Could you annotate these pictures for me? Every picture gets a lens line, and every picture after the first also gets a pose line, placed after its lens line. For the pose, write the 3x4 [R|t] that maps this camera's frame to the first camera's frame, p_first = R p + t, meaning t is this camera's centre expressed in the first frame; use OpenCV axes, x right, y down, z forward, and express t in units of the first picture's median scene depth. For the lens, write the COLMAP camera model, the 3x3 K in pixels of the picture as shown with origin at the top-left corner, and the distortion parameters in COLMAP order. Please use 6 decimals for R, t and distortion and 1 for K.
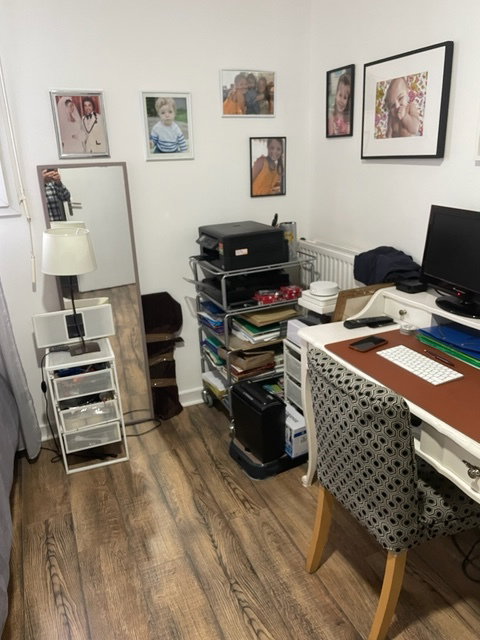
lens RADIAL K [[488.7, 0, 237.8], [0, 488.7, 321.7], [0, 0, 1]] dist [0.084191, -0.115412]
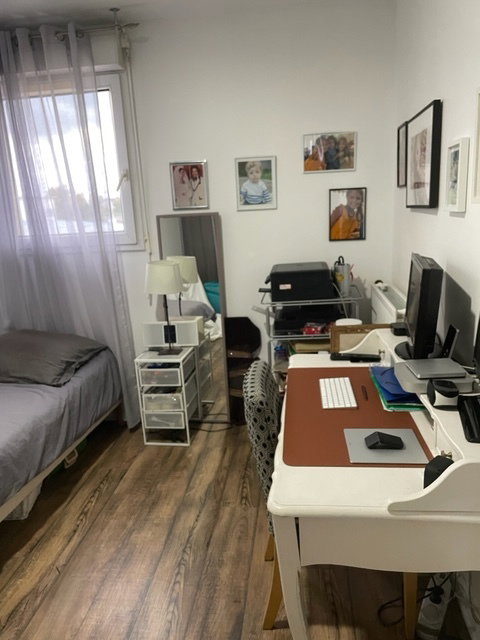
lens RADIAL K [[488.7, 0, 235.2], [0, 488.7, 320.3], [0, 0, 1]] dist [0.084191, -0.115412]
pose [[0.863882, 0.104207, -0.492797, 0.488119], [-0.145012, 0.988397, -0.045201, 0.006332], [0.482368, 0.110510, 0.868970, -0.058896]]
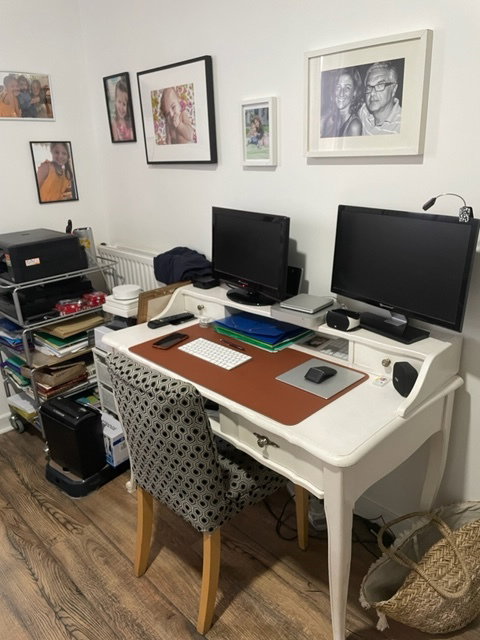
lens RADIAL K [[488.7, 0, 240.7], [0, 488.7, 316.1], [0, 0, 1]] dist [0.084191, -0.115412]
pose [[0.932314, -0.115169, 0.342823, 0.042689], [0.121370, 0.992602, 0.003391, 0.005915], [-0.340677, 0.038447, 0.939394, -0.021793]]
